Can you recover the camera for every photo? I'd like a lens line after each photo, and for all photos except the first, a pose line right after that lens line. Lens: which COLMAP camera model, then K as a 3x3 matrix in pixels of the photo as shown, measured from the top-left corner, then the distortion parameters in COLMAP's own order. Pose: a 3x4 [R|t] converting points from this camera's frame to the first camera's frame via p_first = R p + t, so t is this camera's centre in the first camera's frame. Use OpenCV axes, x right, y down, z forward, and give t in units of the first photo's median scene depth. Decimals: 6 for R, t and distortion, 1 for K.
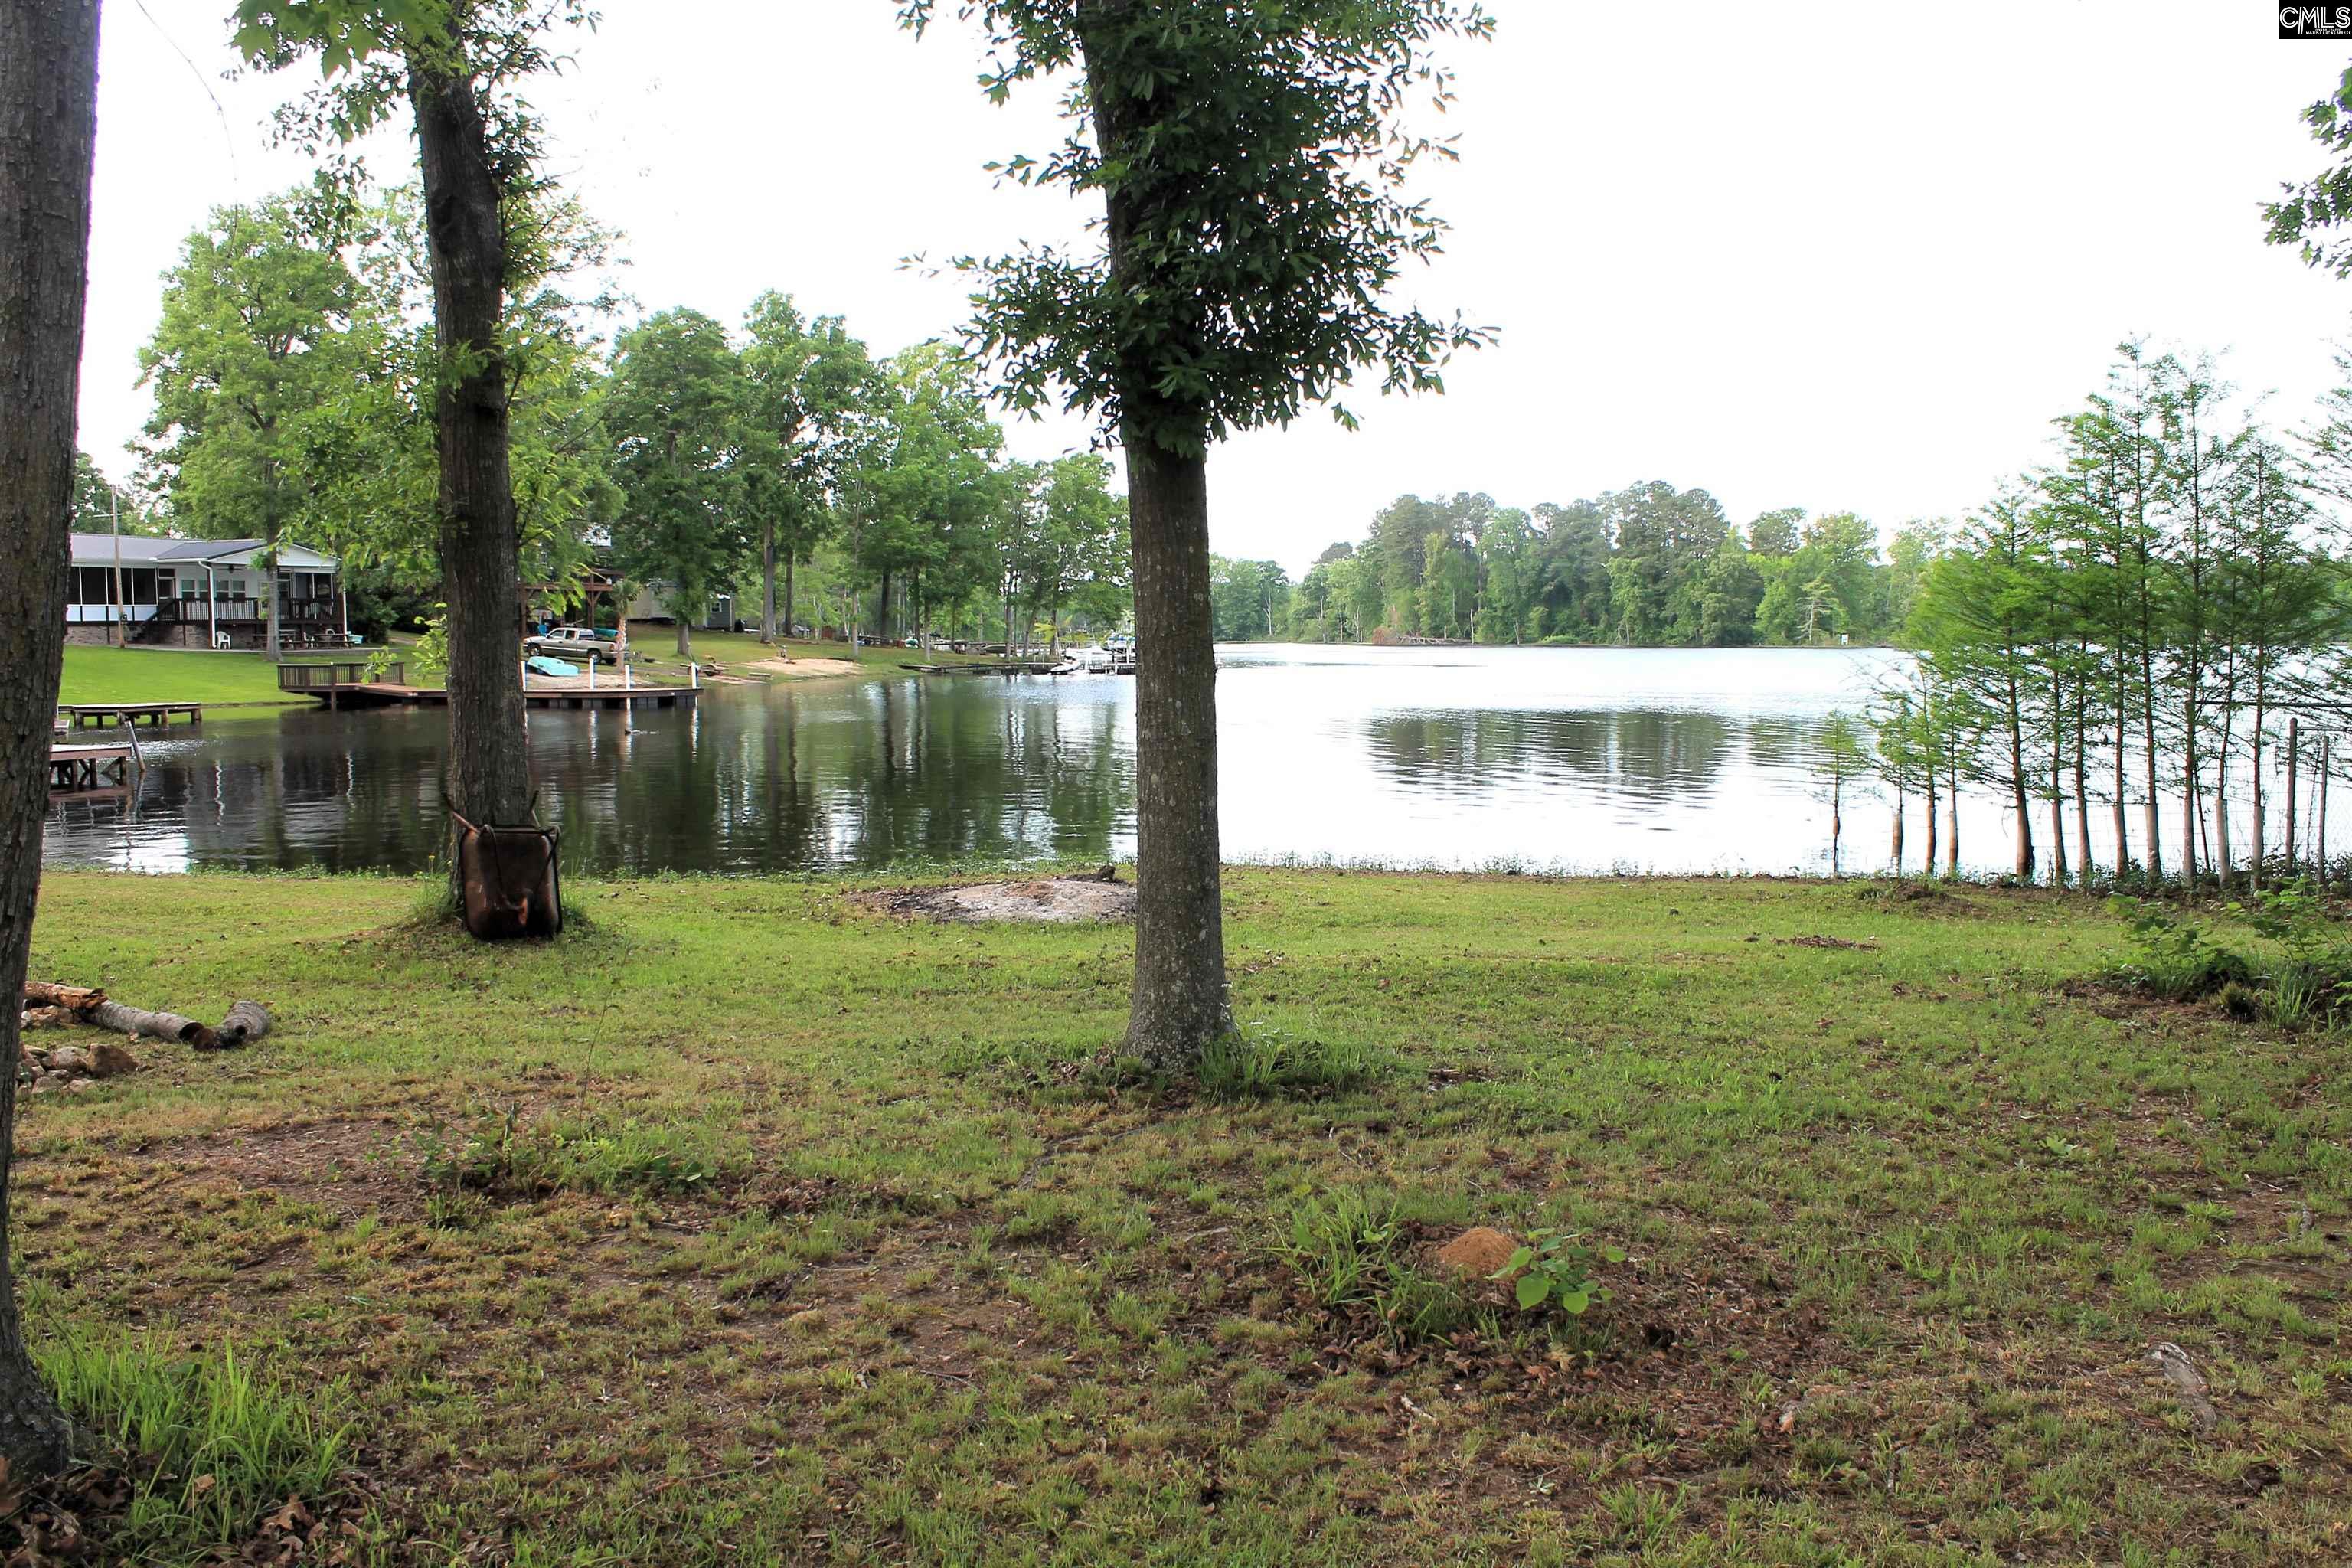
lens RADIAL K [[1971.3, 0, 1176.0], [0, 1971.3, 784.0], [0, 0, 1]] dist [-0.163229, 0.142902]
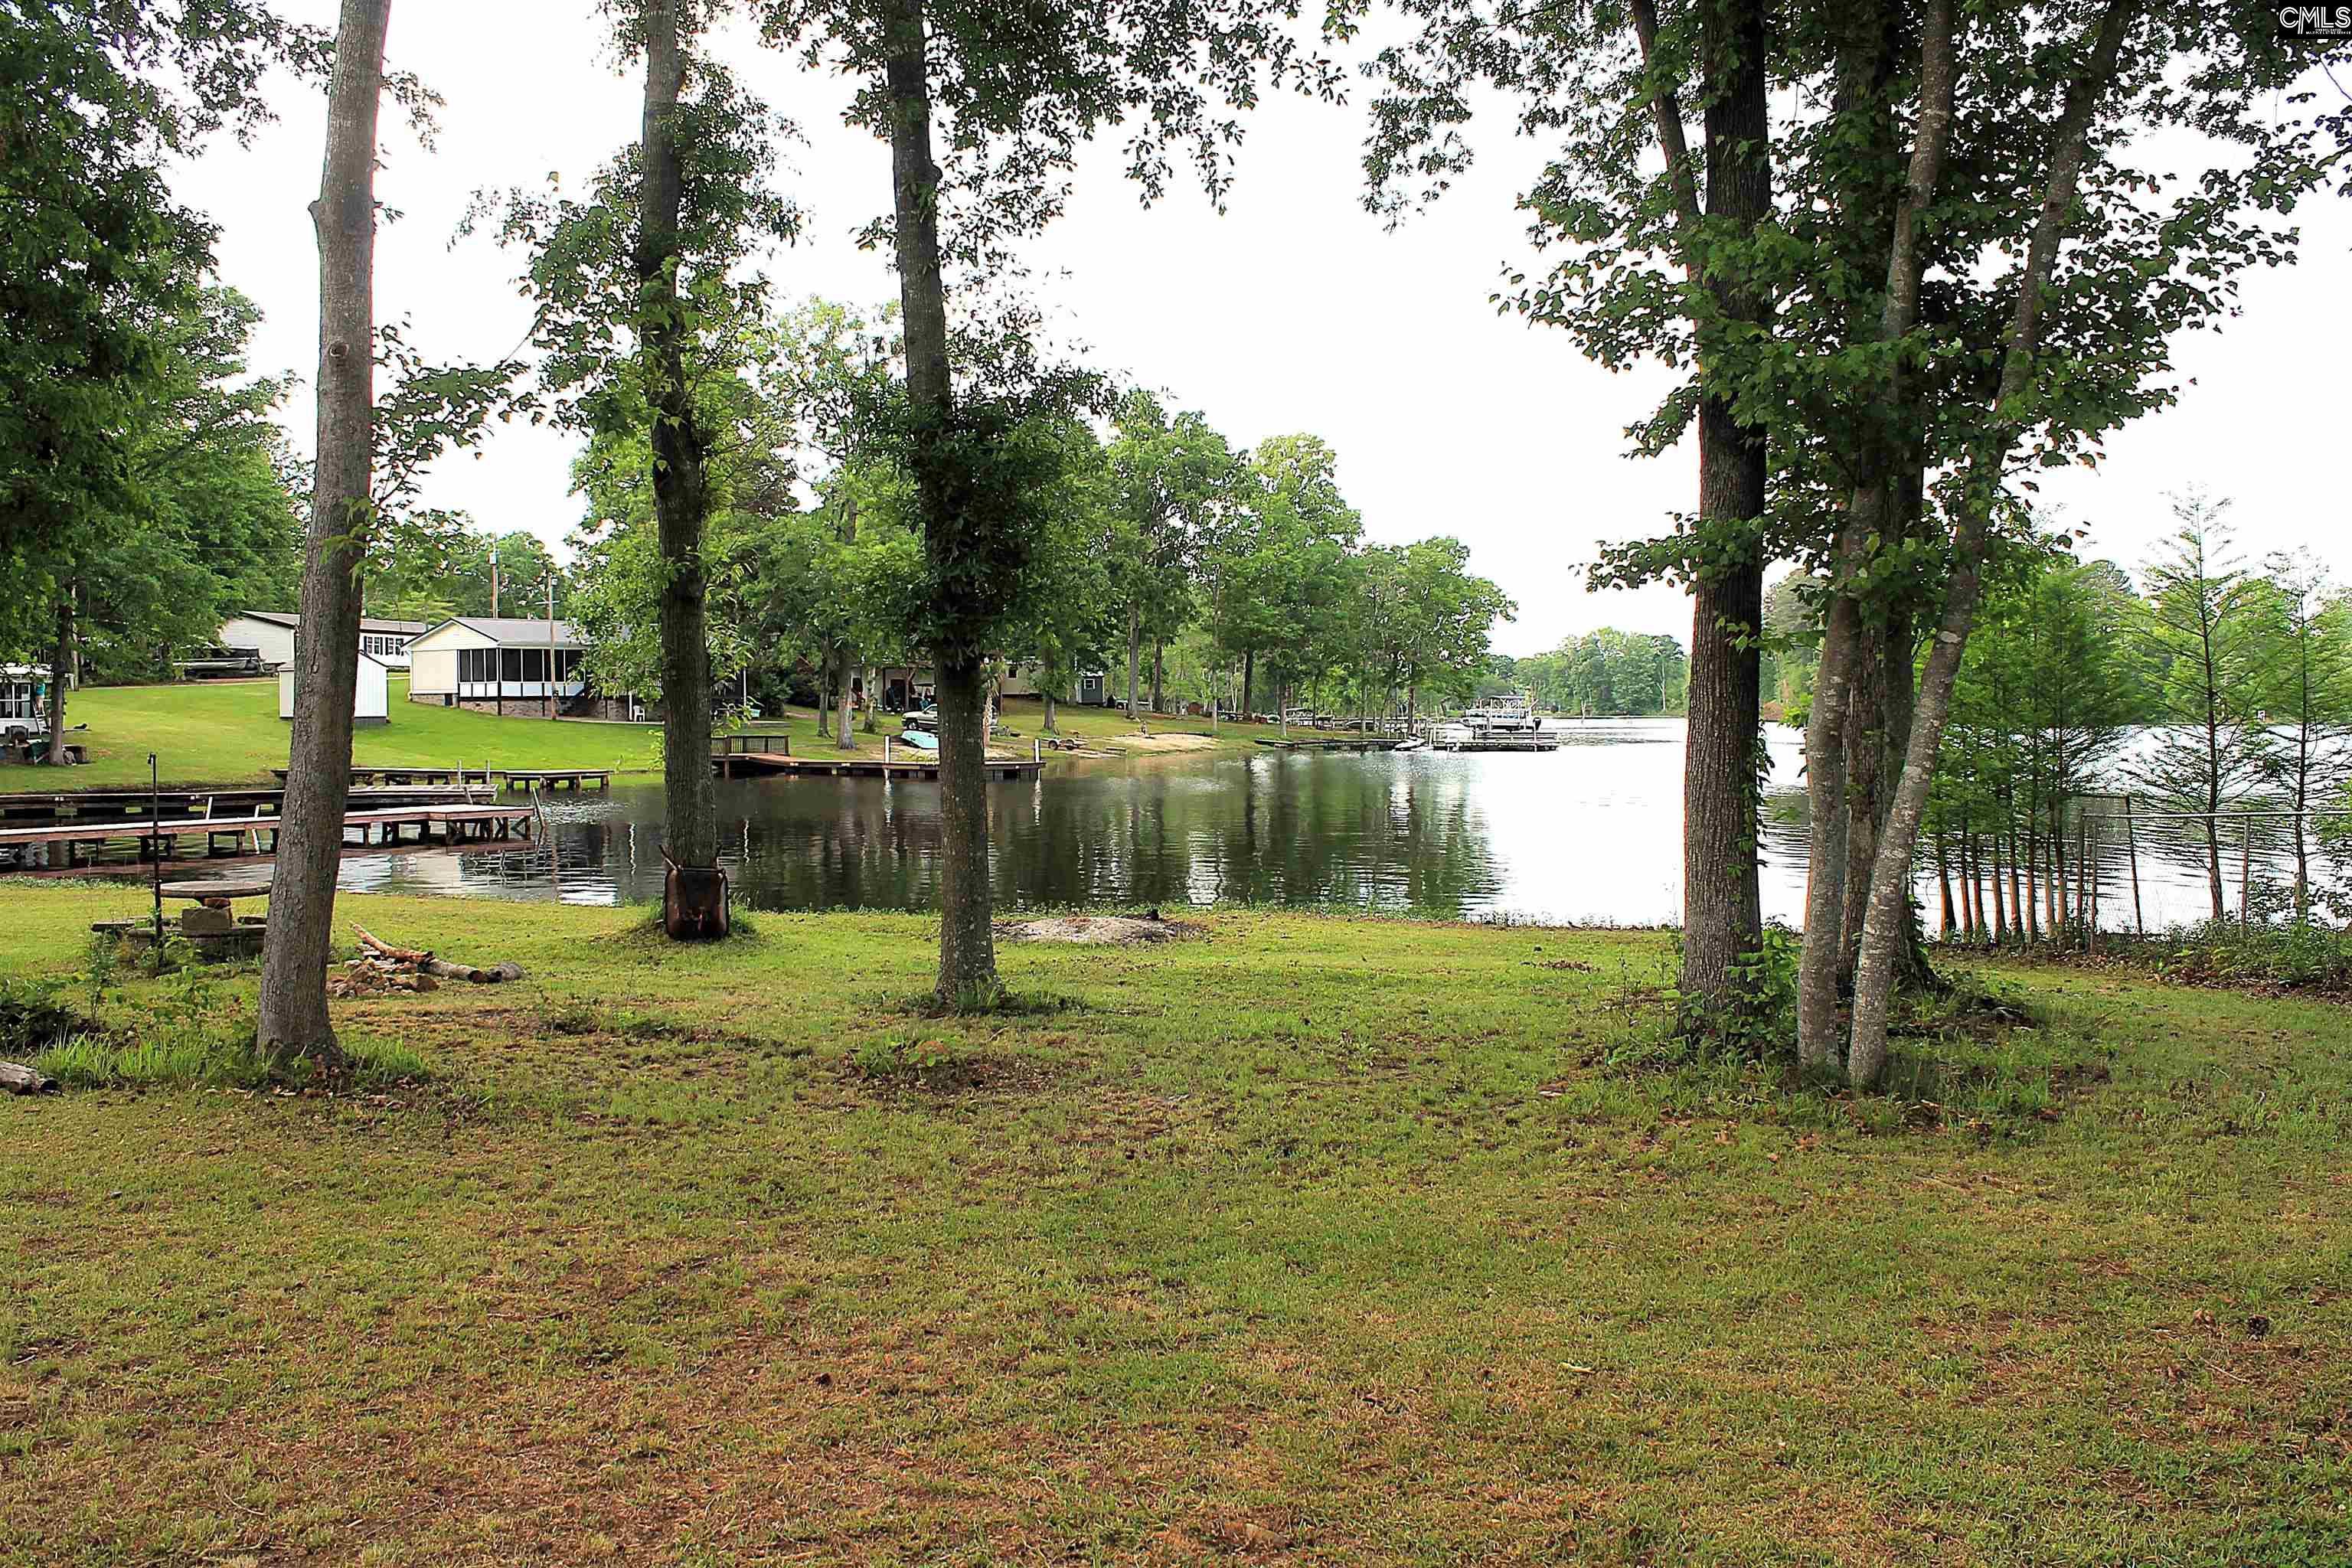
lens RADIAL K [[1971.3, 0, 1176.0], [0, 1971.3, 784.0], [0, 0, 1]] dist [-0.163229, 0.142902]
pose [[0.979034, 0.010775, -0.203411, 0.039359], [-0.018247, 0.999225, -0.034890, 0.000369], [0.202878, 0.037870, 0.978472, -0.051126]]
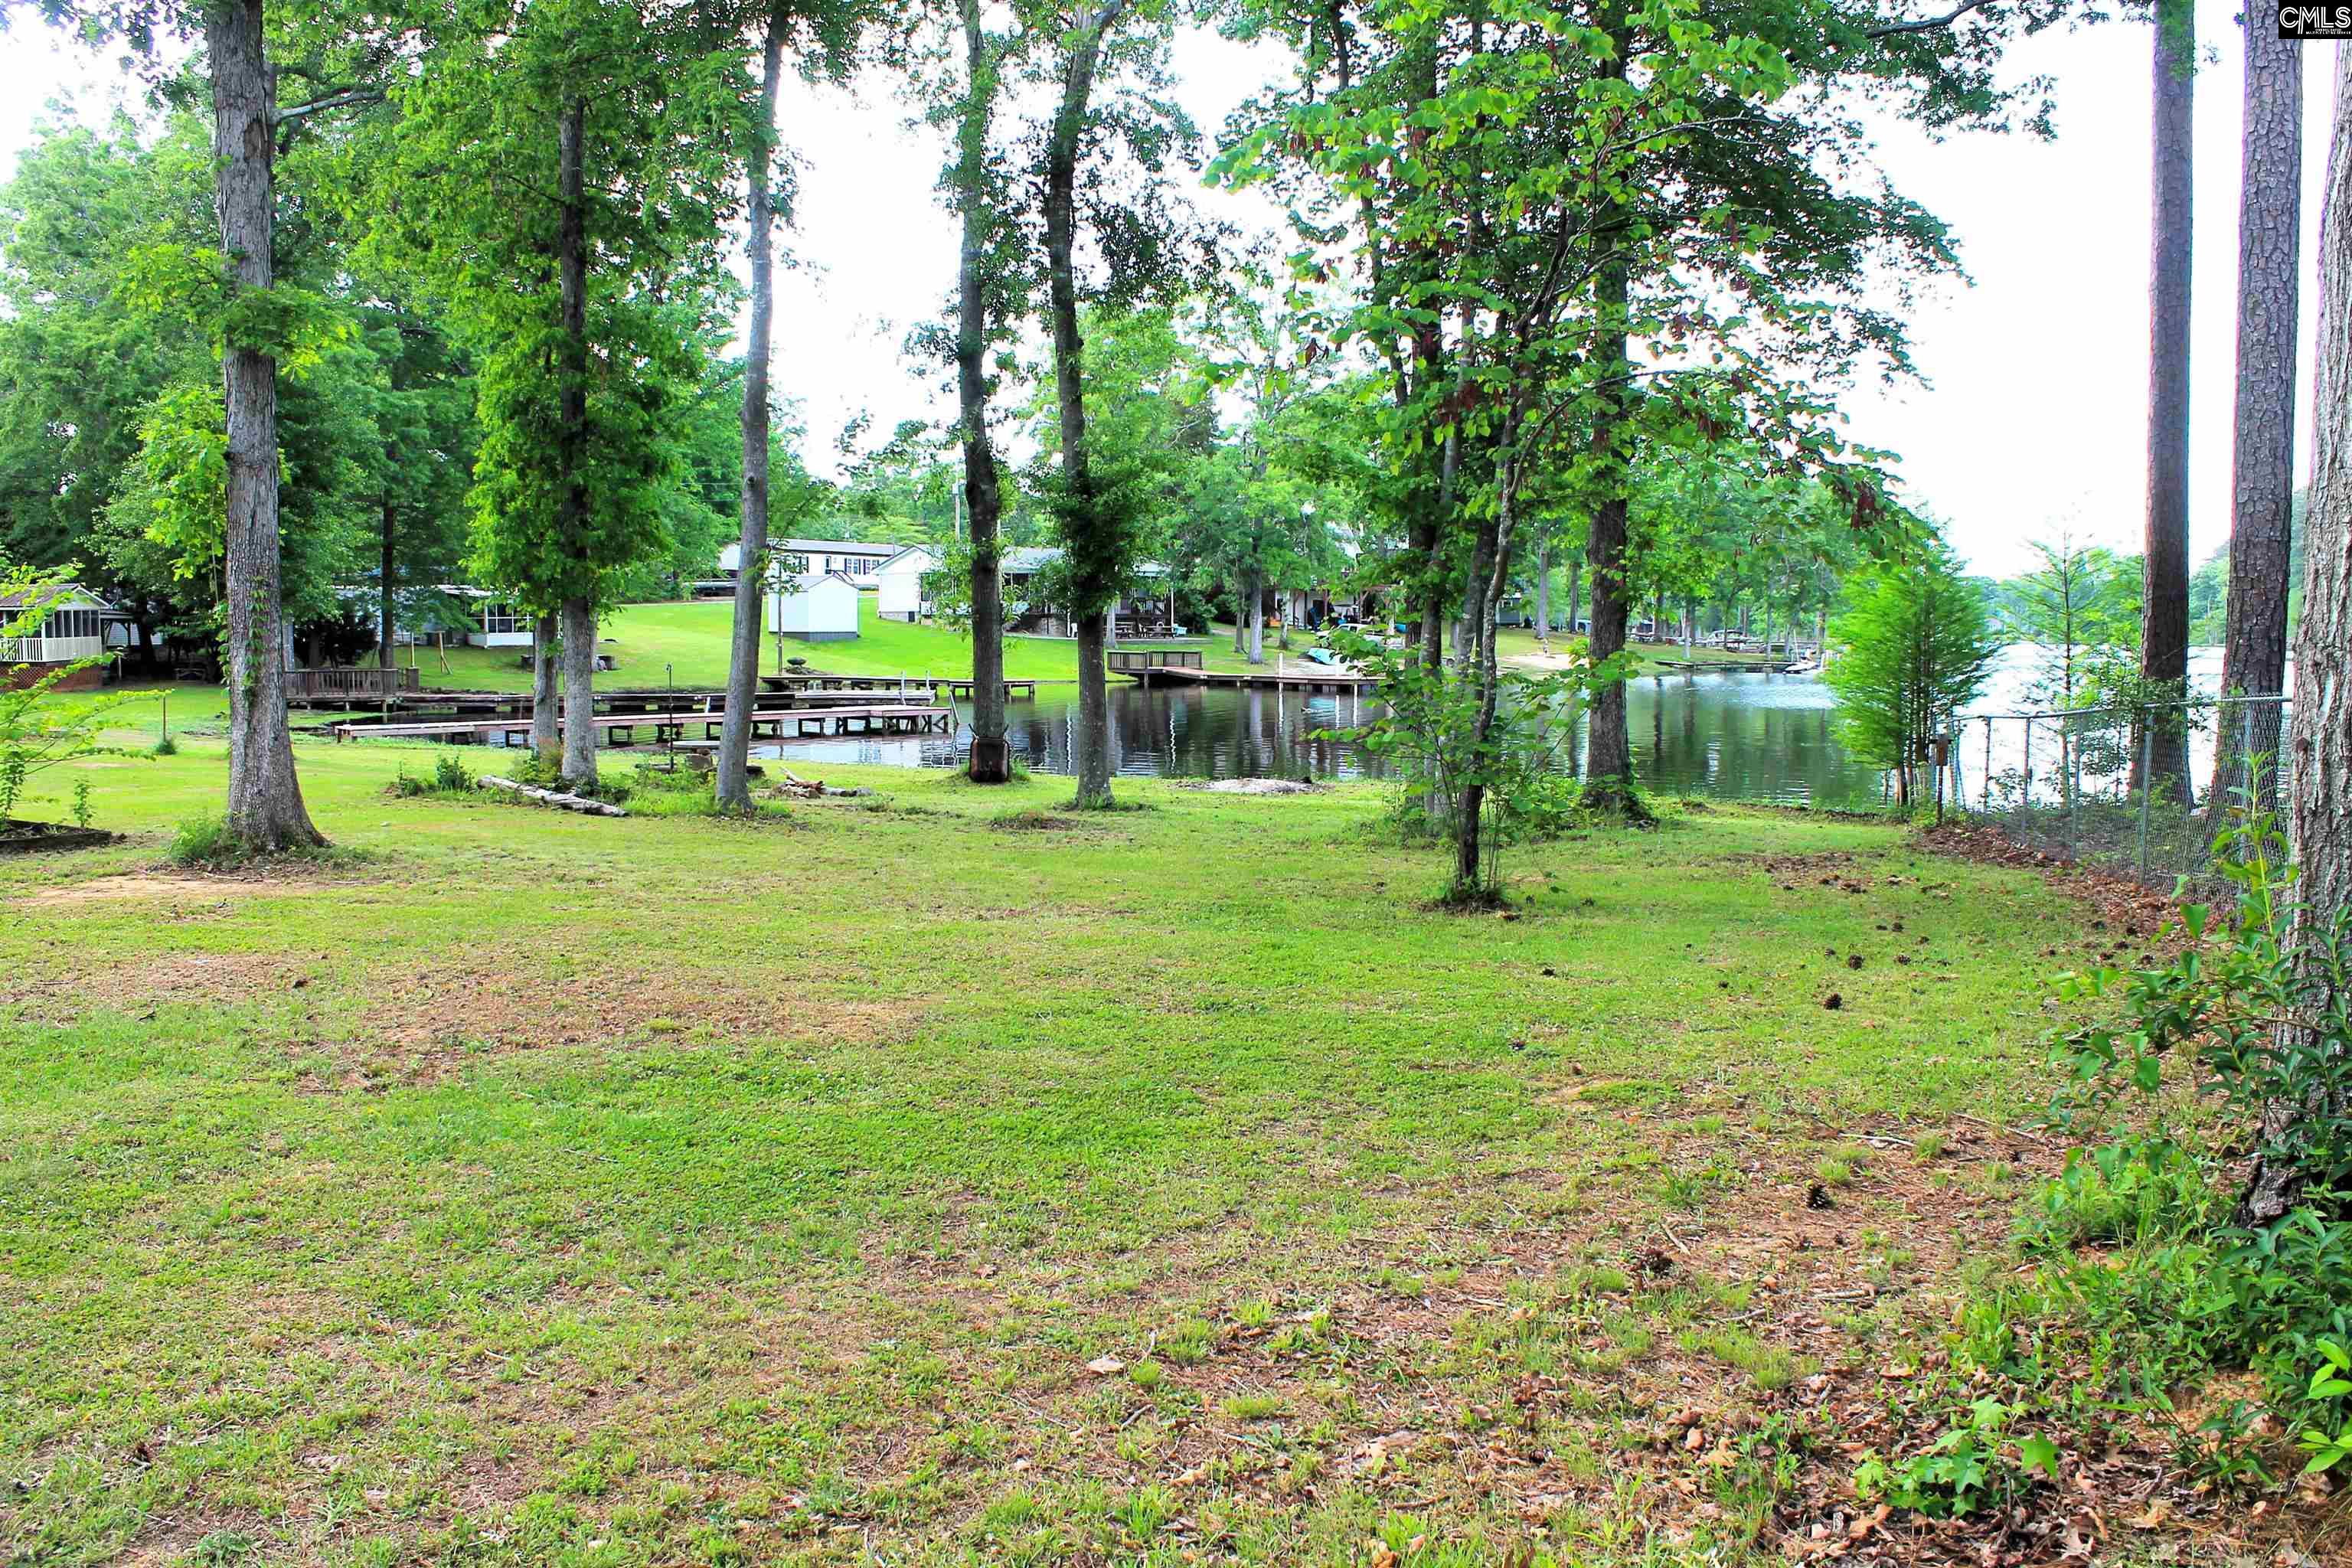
lens RADIAL K [[1971.3, 0, 1176.0], [0, 1971.3, 784.0], [0, 0, 1]] dist [-0.163229, 0.142902]
pose [[0.903601, 0.042544, -0.426257, 0.106860], [-0.040125, 0.999087, 0.014660, 0.003974], [0.426491, 0.003857, 0.904483, -0.132468]]
